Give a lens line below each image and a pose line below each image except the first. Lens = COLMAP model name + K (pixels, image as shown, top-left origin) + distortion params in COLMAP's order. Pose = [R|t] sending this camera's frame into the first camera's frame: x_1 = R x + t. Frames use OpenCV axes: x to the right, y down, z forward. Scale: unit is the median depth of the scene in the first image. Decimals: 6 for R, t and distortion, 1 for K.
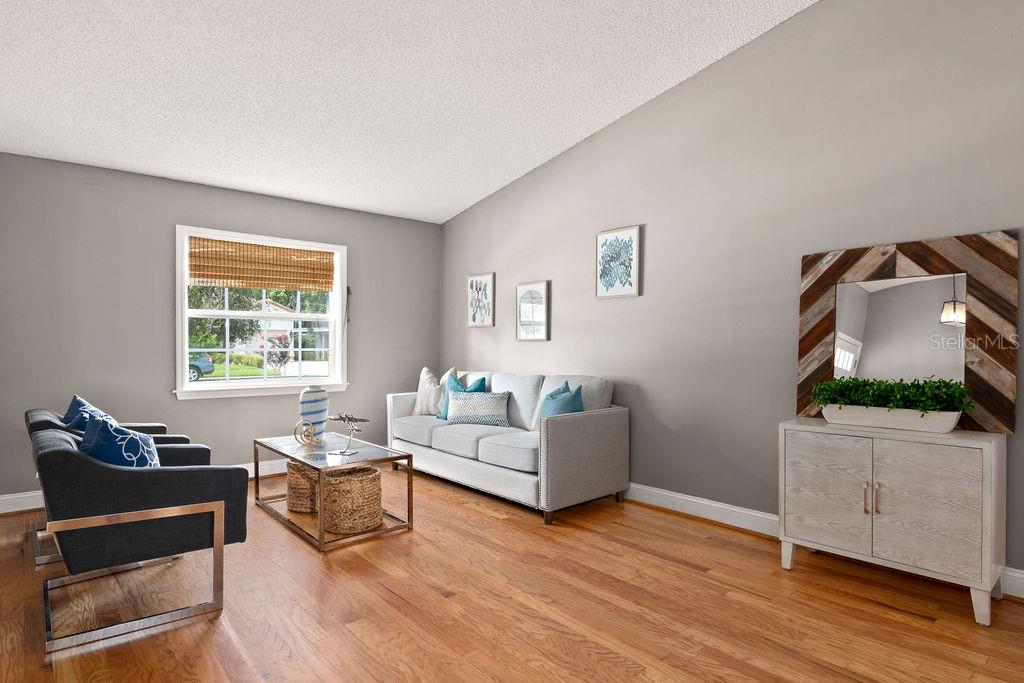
lens RADIAL K [[554.5, 0, 514.9], [0, 554.5, 358.4], [0, 0, 1]] dist [0.001437, 0.000534]
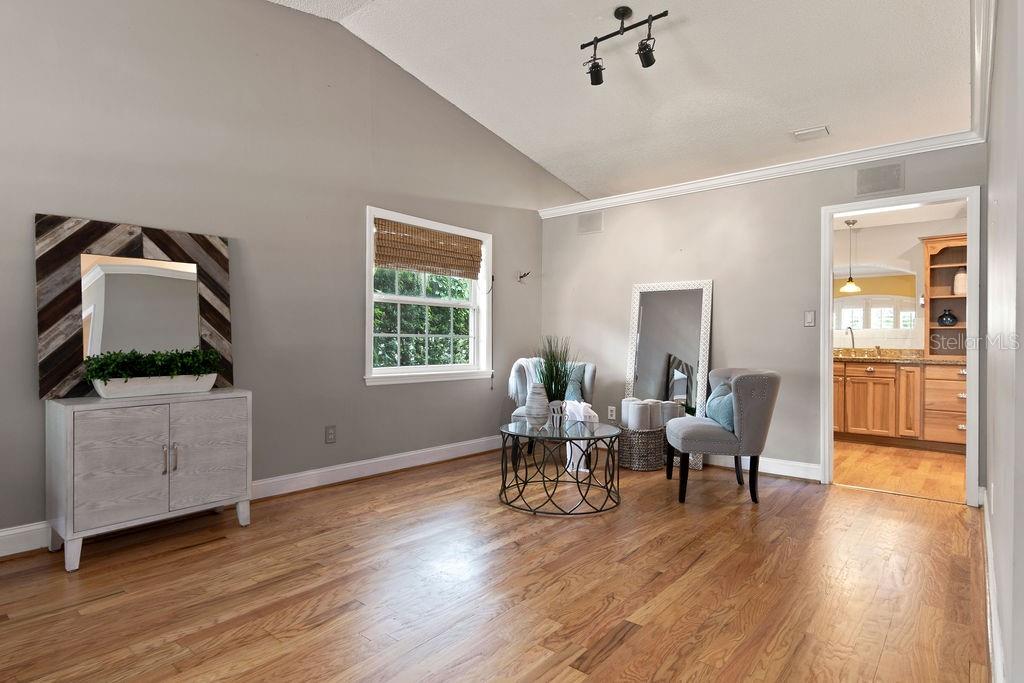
lens RADIAL K [[554.5, 0, 512.0], [0, 554.5, 338.2], [0, 0, 1]] dist [0.001437, 0.000534]
pose [[-0.141795, -0.004864, 0.989884, -0.508386], [0.014781, 0.999866, 0.007030, 0.015195], [-0.989786, 0.015629, -0.141704, 0.452609]]
